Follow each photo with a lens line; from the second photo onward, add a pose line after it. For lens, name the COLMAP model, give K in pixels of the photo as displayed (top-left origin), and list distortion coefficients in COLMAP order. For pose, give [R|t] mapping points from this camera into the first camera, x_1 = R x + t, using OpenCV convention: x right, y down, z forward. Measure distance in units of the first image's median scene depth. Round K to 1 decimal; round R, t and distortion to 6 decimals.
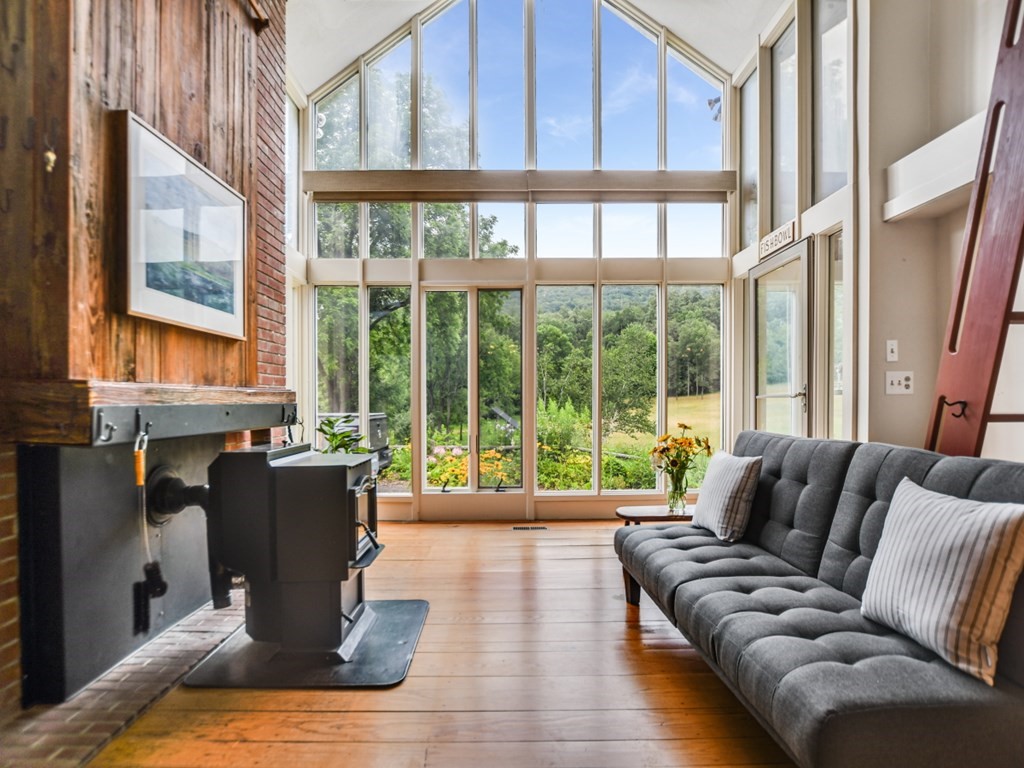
lens RADIAL K [[527.1, 0, 510.4], [0, 527.1, 406.5], [0, 0, 1]] dist [-0.021095, -0.000159]
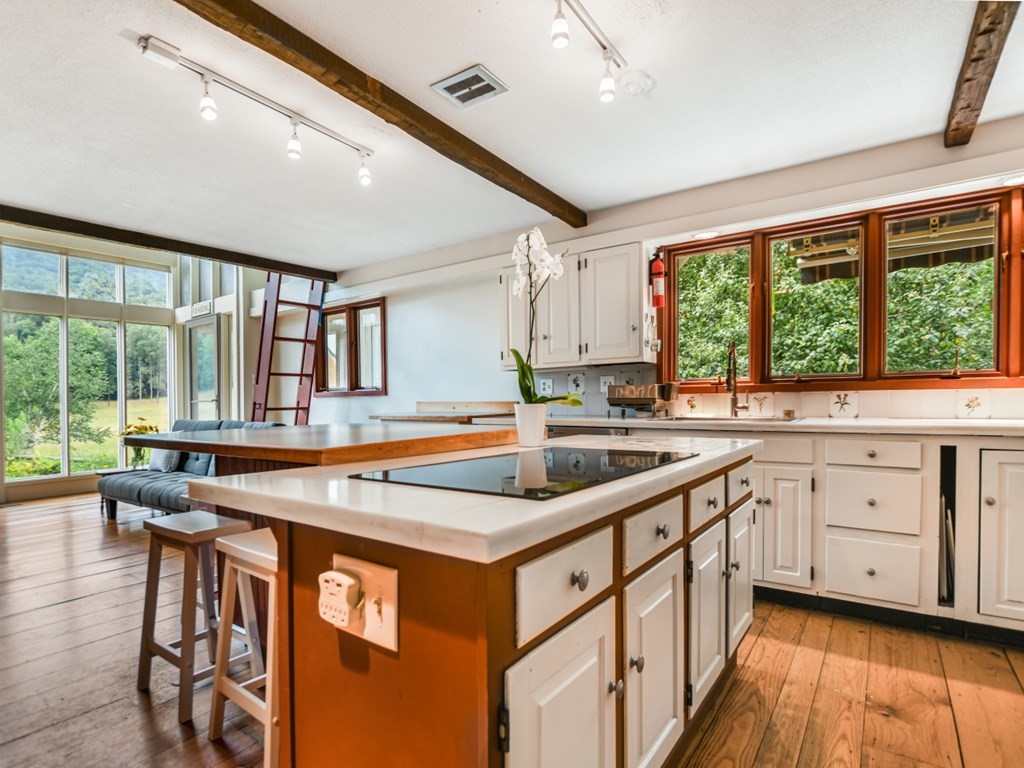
lens RADIAL K [[527.1, 0, 510.4], [0, 527.1, 406.5], [0, 0, 1]] dist [-0.021095, -0.000159]
pose [[0.587027, -0.013339, 0.809458, -0.233789], [0.018023, 0.999832, 0.003405, 0.008564], [-0.809367, 0.012590, 0.587168, -0.669811]]
